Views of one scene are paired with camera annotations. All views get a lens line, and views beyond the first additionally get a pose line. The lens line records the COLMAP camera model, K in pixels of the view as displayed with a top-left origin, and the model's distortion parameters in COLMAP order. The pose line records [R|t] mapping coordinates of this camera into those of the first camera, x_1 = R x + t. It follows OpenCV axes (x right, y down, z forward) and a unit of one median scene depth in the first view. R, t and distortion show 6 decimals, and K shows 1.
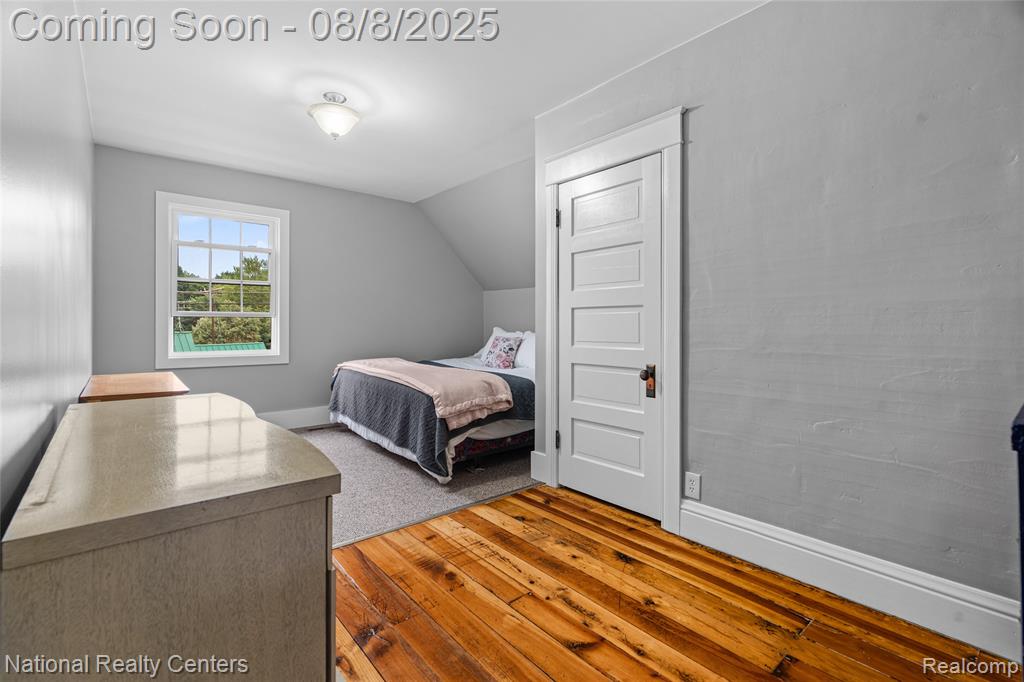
lens RADIAL K [[463.7, 0, 510.0], [0, 463.7, 332.8], [0, 0, 1]] dist [-0.001507, 0.000020]
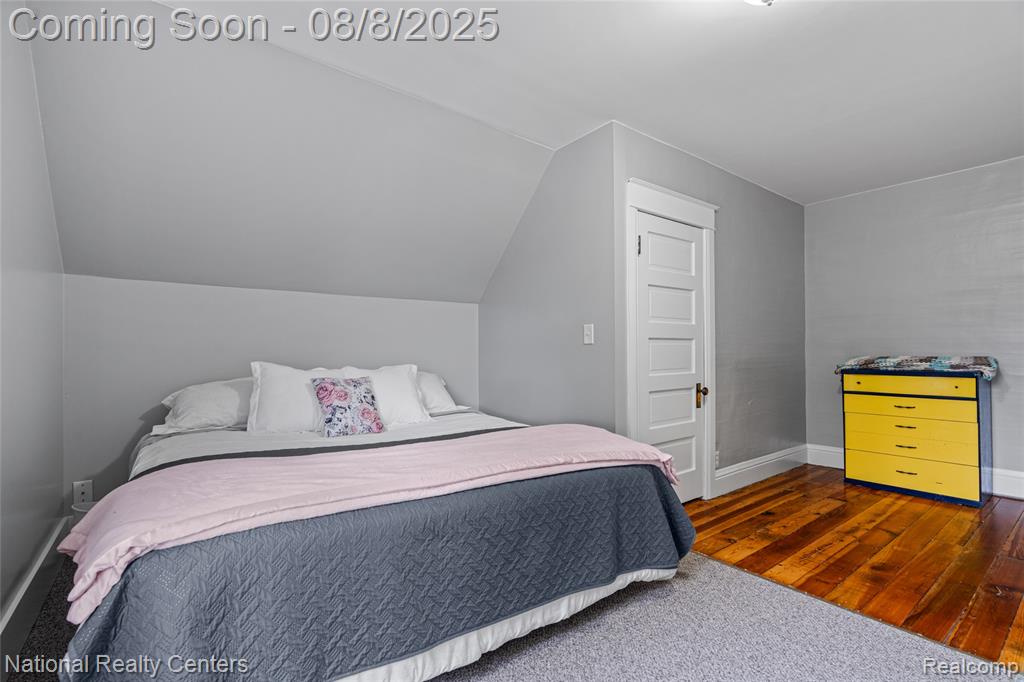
lens RADIAL K [[463.7, 0, 511.2], [0, 463.7, 349.1], [0, 0, 1]] dist [-0.001507, 0.000020]
pose [[0.053945, 0.012037, 0.998471, -1.265738], [0.028068, 0.999514, -0.013566, -0.028950], [-0.998149, 0.028757, 0.053581, 1.738257]]
